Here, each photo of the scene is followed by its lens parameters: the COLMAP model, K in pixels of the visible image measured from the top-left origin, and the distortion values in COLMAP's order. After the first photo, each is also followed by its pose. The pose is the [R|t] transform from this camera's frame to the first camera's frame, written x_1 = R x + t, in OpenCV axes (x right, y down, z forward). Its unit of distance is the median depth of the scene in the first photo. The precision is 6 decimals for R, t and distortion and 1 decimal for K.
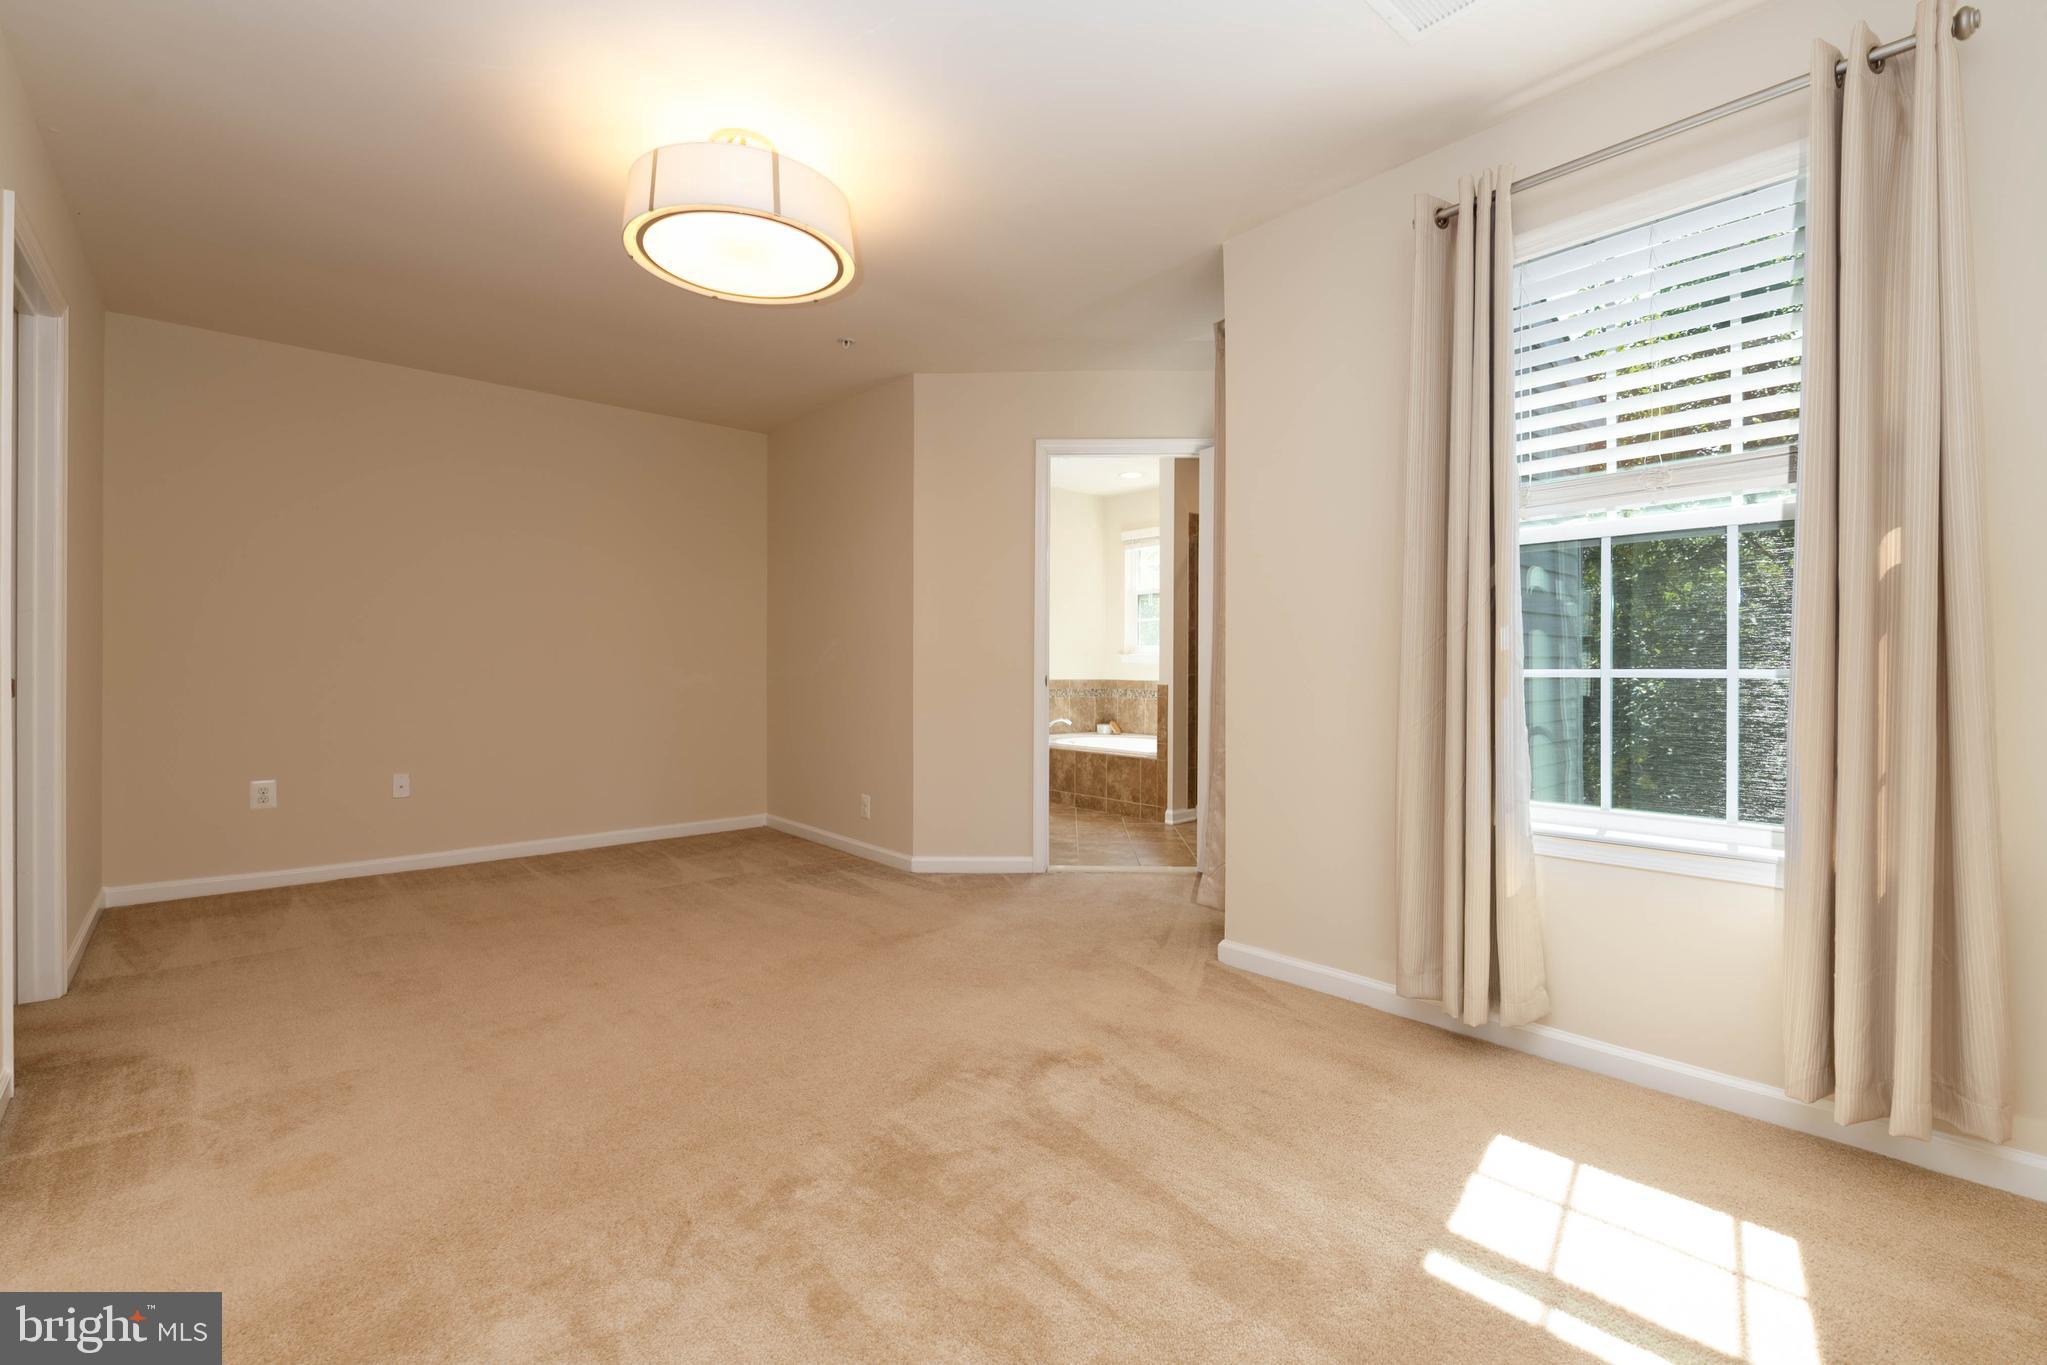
lens RADIAL K [[880.6, 0, 1013.5], [0, 880.6, 660.6], [0, 0, 1]] dist [0.006347, -0.003247]
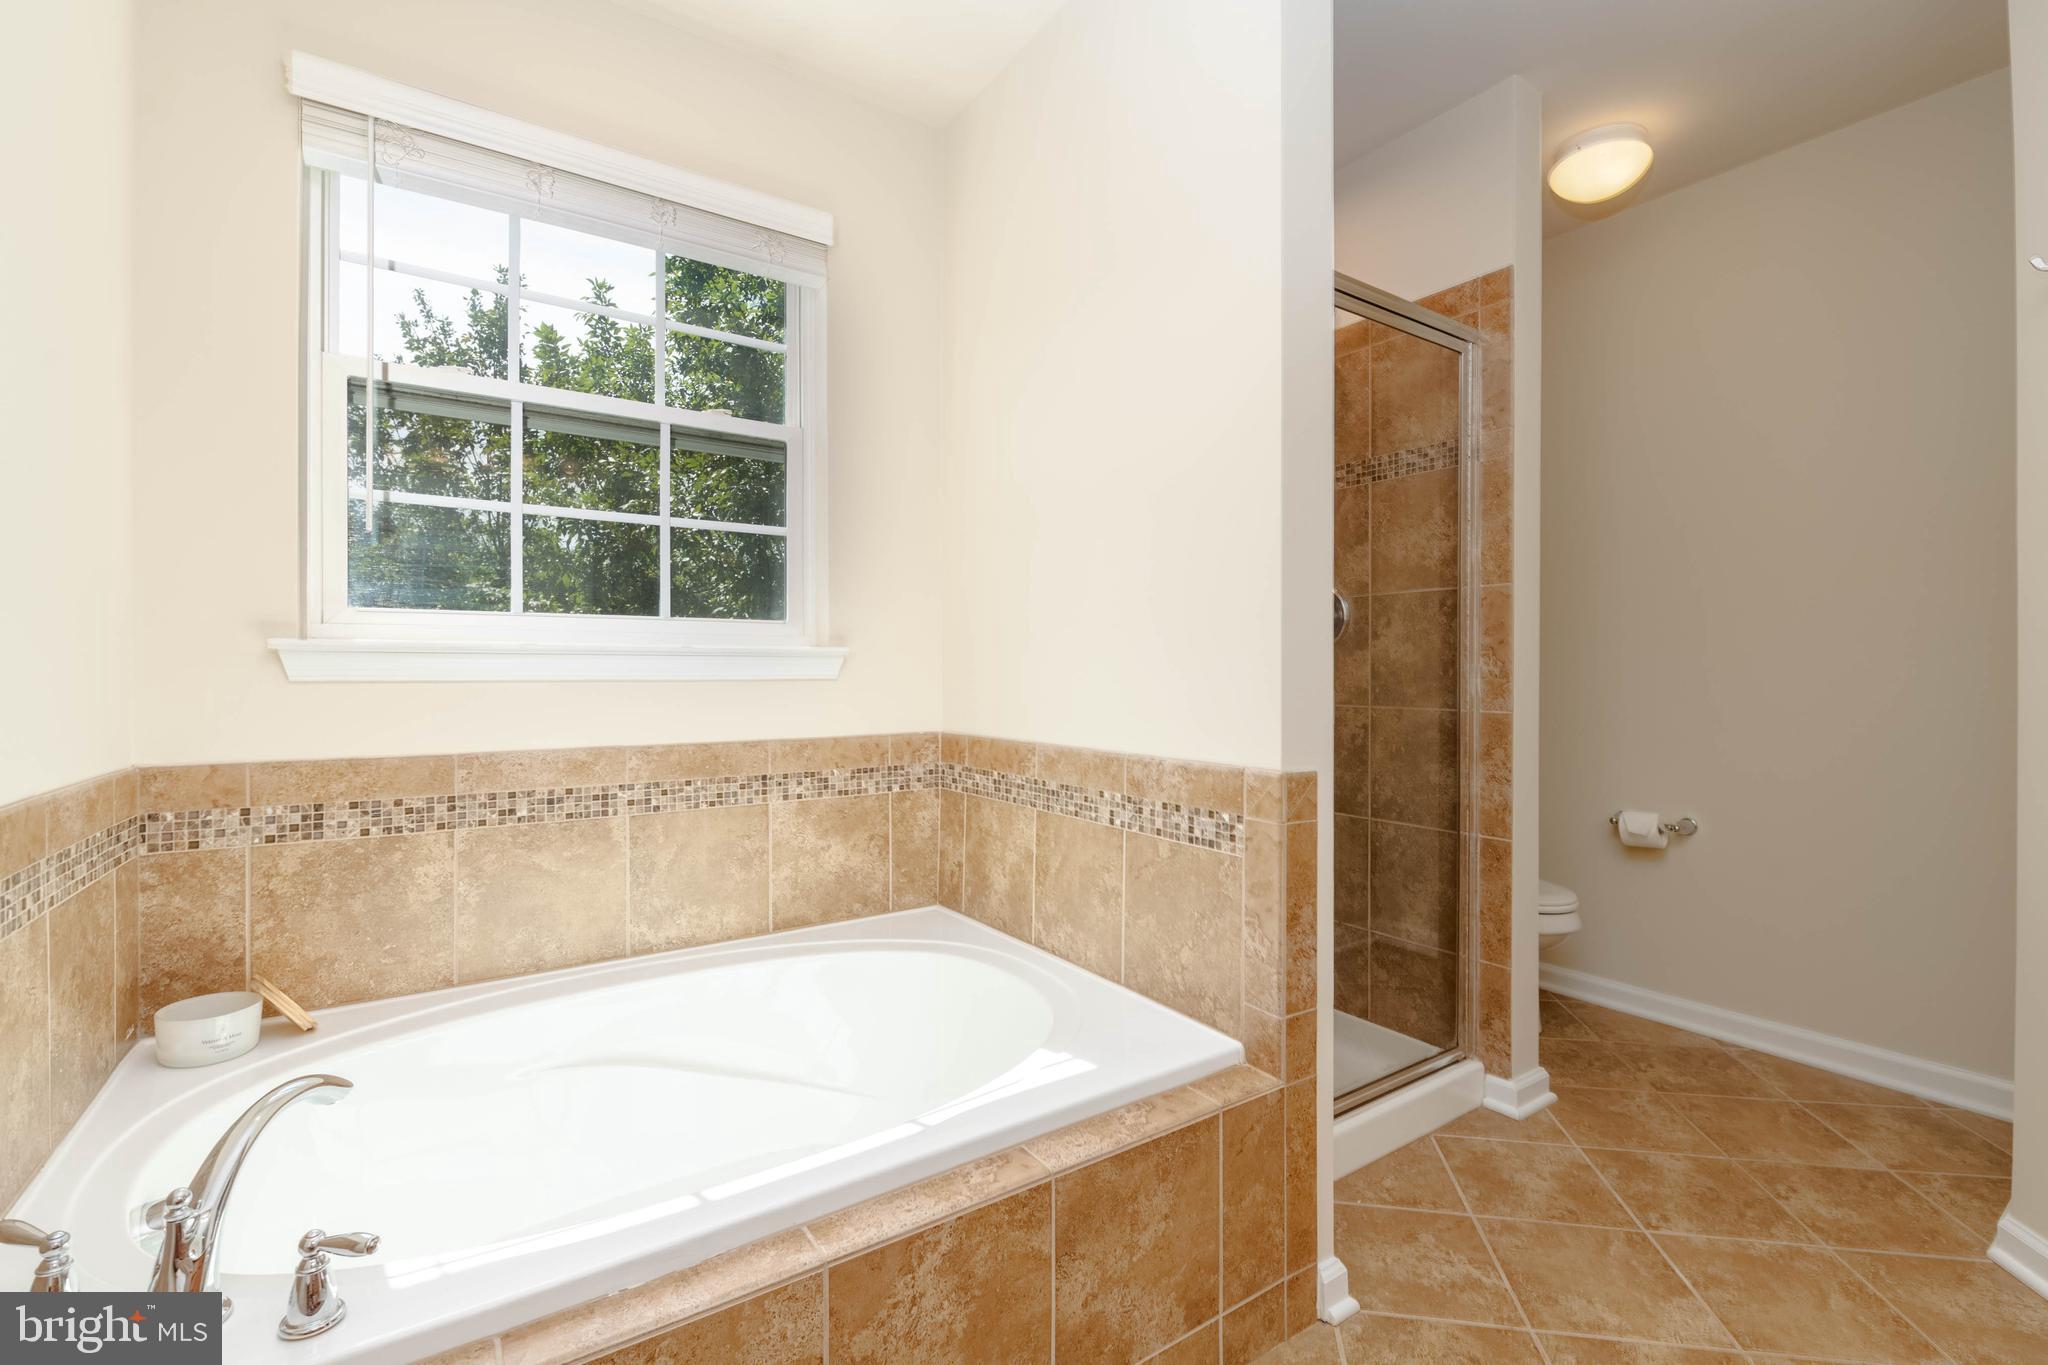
lens RADIAL K [[881.0, 0, 1042.3], [0, 881.0, 674.3], [0, 0, 1]] dist [0.006347, -0.003247]
pose [[0.116646, -0.012260, 0.993098, -0.076077], [-0.005447, 0.999901, 0.012984, -0.003144], [-0.993159, -0.006924, 0.116568, 0.937403]]
